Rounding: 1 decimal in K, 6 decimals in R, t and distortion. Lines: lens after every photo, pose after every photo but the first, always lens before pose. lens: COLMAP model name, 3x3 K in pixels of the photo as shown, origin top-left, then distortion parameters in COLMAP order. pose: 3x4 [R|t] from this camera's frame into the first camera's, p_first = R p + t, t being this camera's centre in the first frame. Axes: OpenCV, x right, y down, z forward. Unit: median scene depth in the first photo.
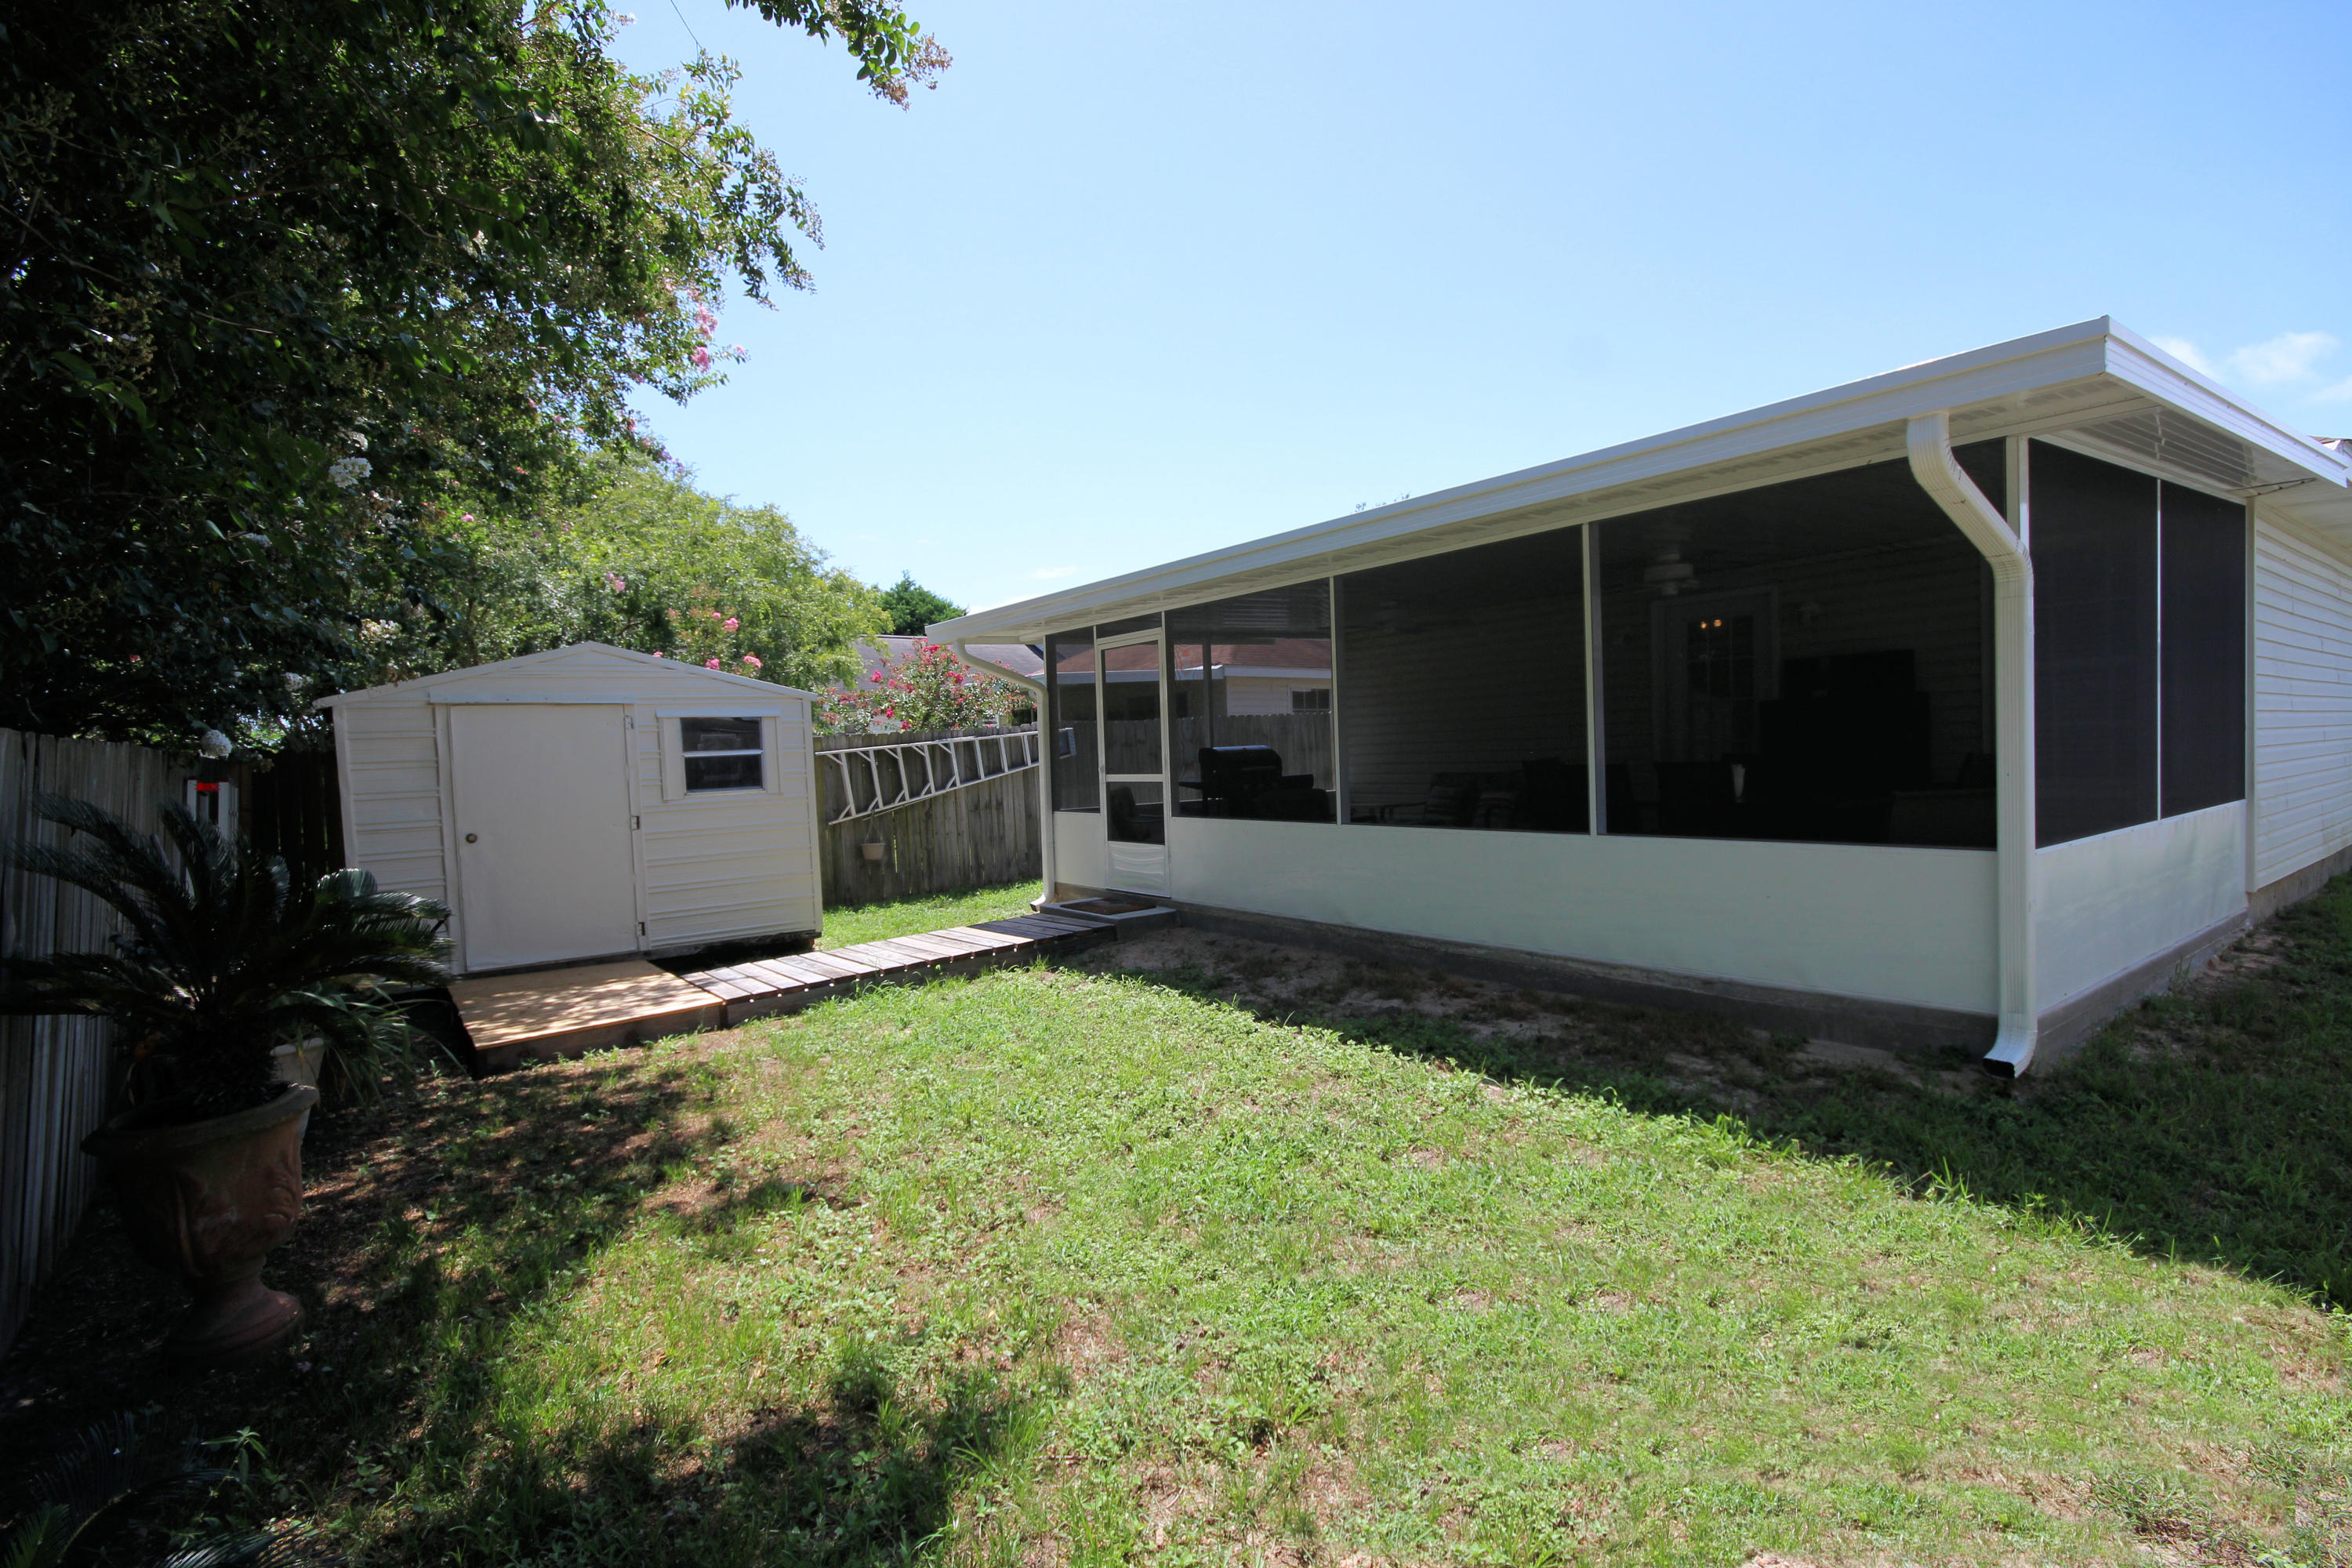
lens RADIAL K [[1136.9, 0, 1176.0], [0, 1136.9, 784.0], [0, 0, 1]] dist [-0.000305, -0.000050]
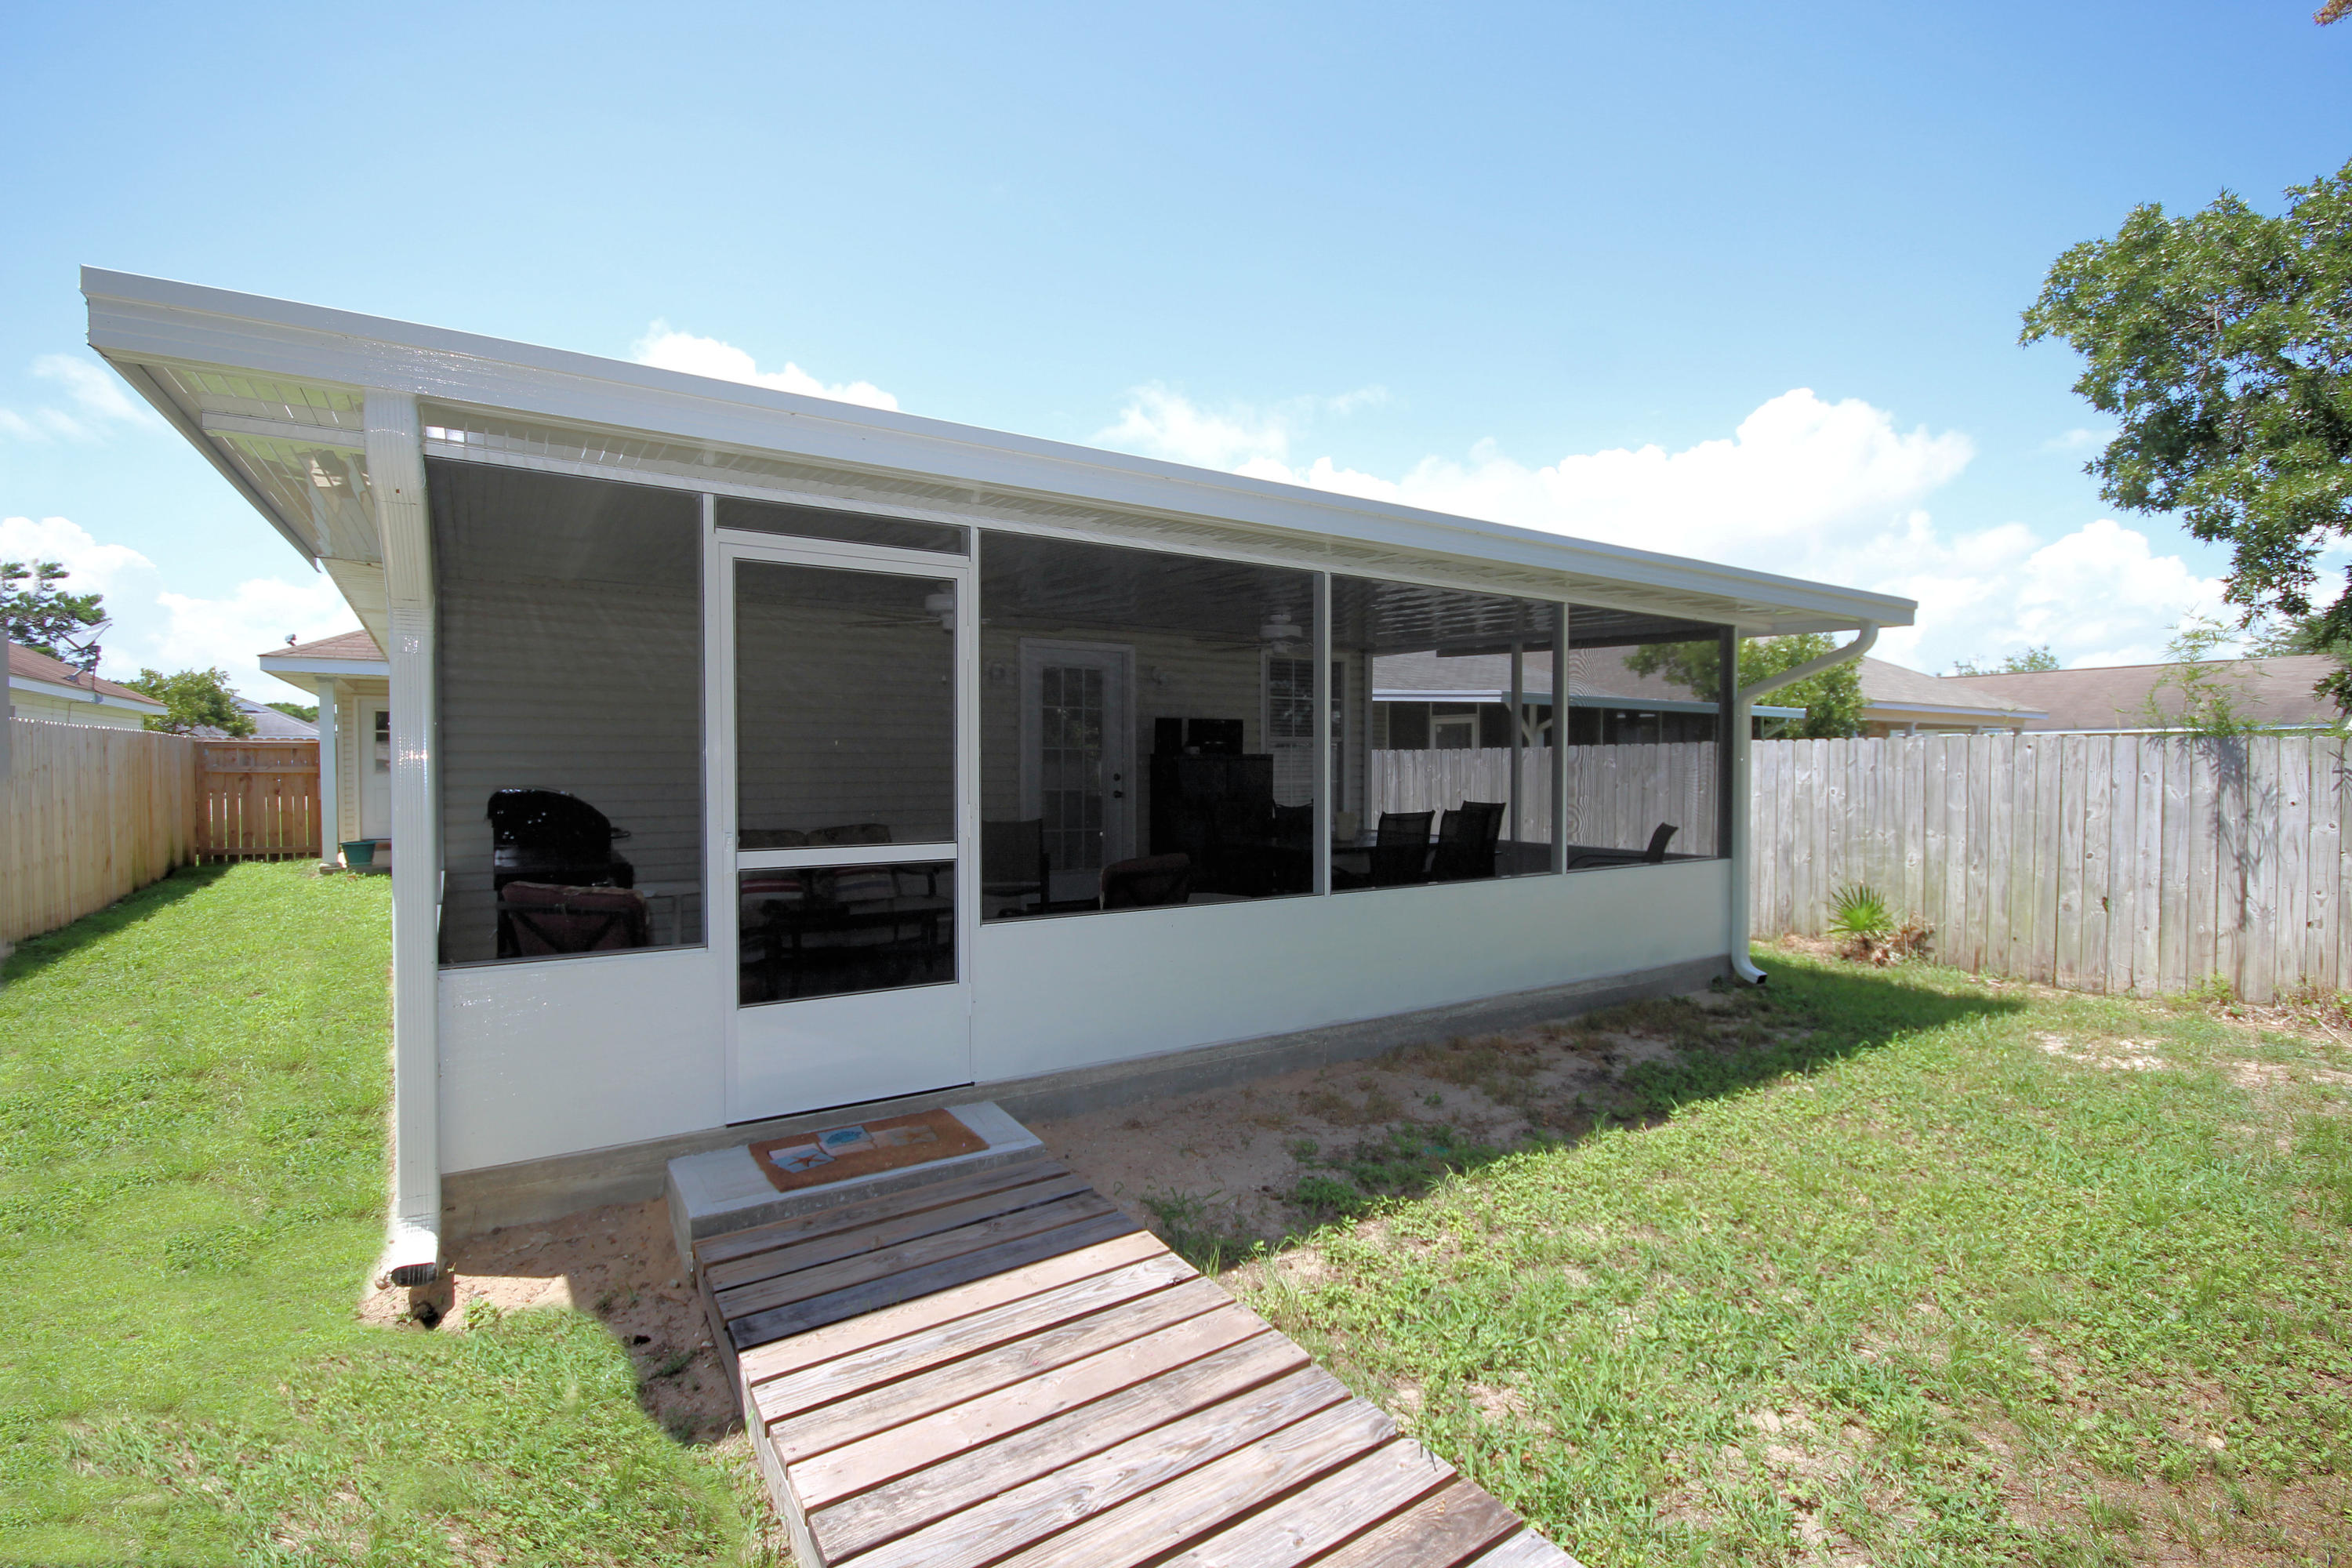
lens RADIAL K [[1069.9, 0, 1176.0], [0, 1069.9, 784.0], [0, 0, 1]] dist [-0.000724, -0.000152]
pose [[0.060865, 0.012293, 0.998070, -0.551279], [0.022358, 0.999656, -0.013676, -0.030080], [-0.997896, 0.023147, 0.060569, 0.991369]]
